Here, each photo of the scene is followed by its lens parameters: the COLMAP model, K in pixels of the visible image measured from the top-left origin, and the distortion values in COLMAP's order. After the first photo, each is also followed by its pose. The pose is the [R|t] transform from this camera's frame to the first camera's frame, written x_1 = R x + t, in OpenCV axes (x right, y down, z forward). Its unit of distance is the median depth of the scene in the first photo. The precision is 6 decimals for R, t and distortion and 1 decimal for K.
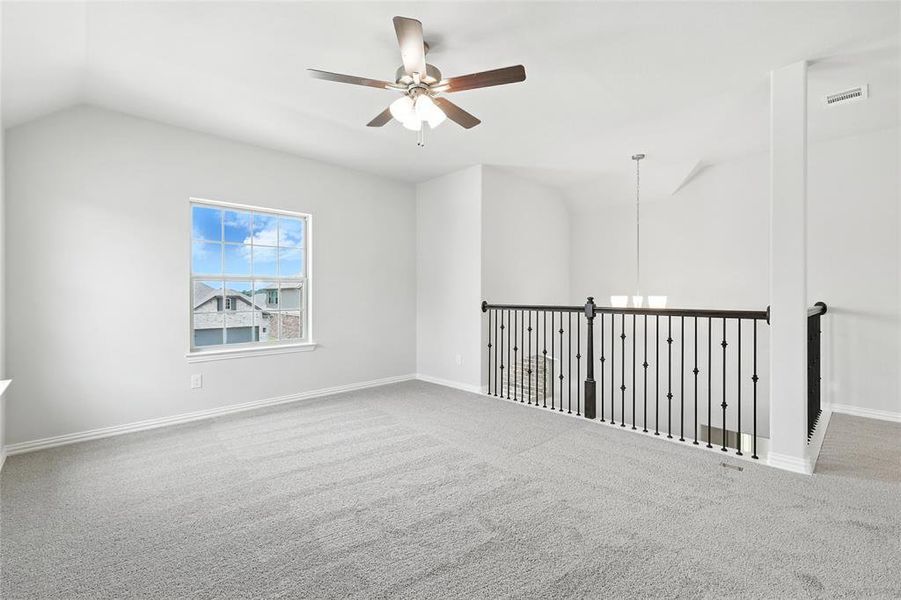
lens RADIAL K [[398.1, 0, 451.6], [0, 398.1, 295.1], [0, 0, 1]] dist [0.003610, 0.000614]
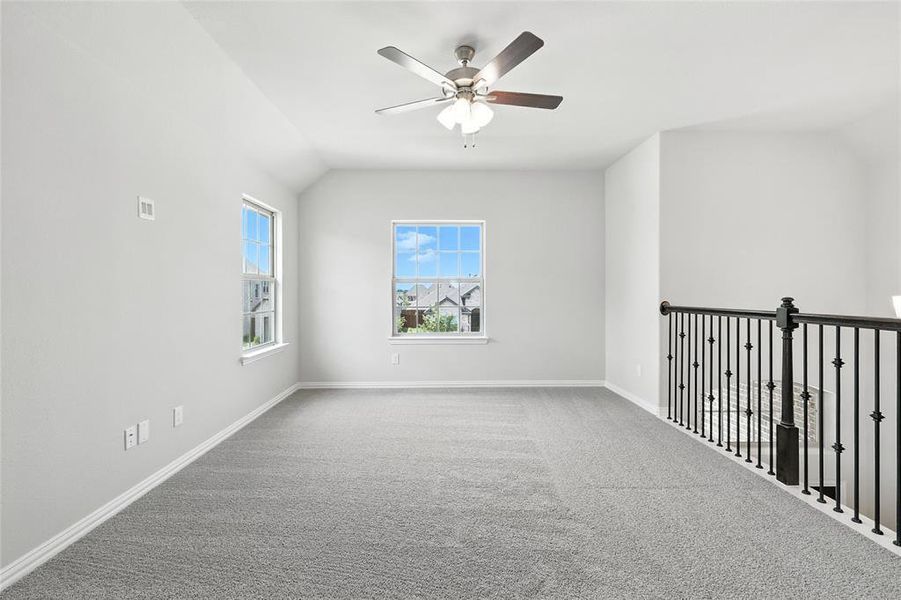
lens RADIAL K [[398.1, 0, 451.6], [0, 398.1, 295.1], [0, 0, 1]] dist [0.003610, 0.000614]
pose [[0.739854, 0.002830, -0.672762, 0.369592], [-0.000098, 0.999992, 0.004099, -0.001353], [0.672768, -0.002966, 0.739848, 0.142313]]
